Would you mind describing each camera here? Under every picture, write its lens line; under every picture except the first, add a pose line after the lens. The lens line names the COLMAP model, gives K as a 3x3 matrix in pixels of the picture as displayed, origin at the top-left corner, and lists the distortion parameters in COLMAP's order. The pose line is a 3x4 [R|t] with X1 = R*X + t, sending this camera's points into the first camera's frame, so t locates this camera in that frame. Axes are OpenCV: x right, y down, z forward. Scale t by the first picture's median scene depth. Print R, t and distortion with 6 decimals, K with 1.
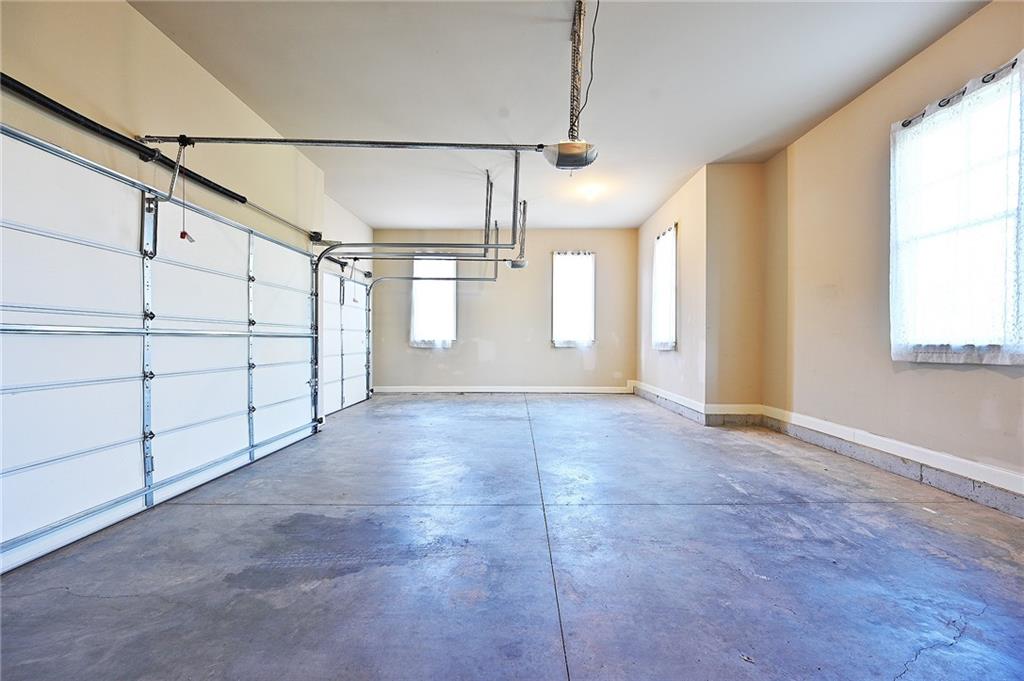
lens RADIAL K [[402.1, 0, 512.0], [0, 402.1, 340.5], [0, 0, 1]] dist [-0.001456, 0.000091]
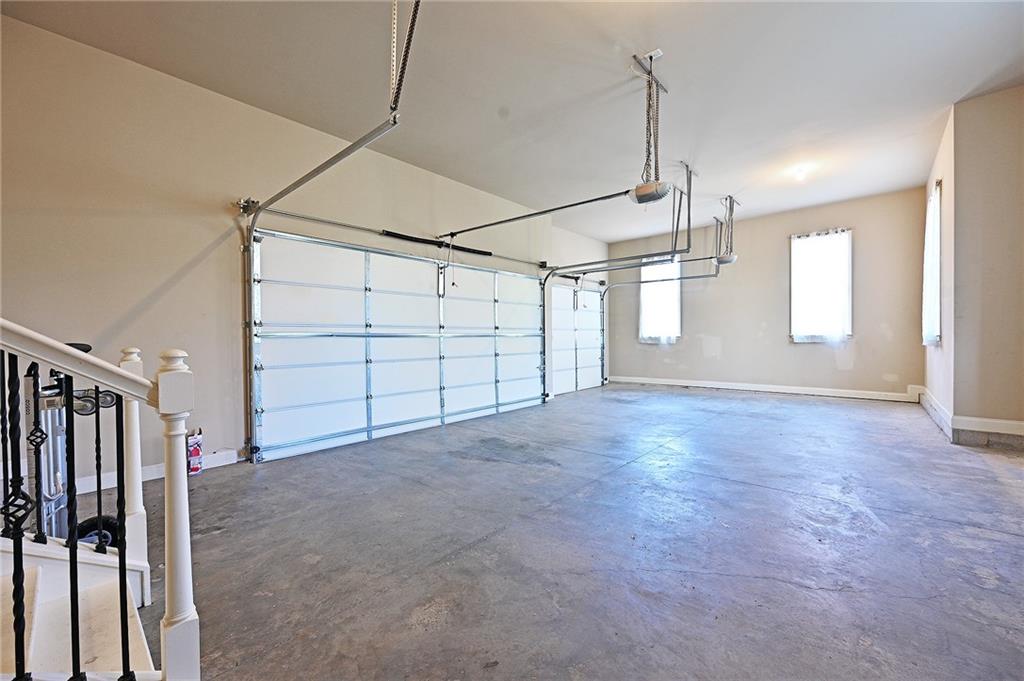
lens RADIAL K [[402.1, 0, 512.0], [0, 402.1, 340.5], [0, 0, 1]] dist [-0.001456, 0.000091]
pose [[0.754132, -0.006230, -0.656693, 0.328405], [0.012319, 0.999913, 0.004661, -0.000386], [0.656607, -0.011605, 0.754144, -0.130458]]
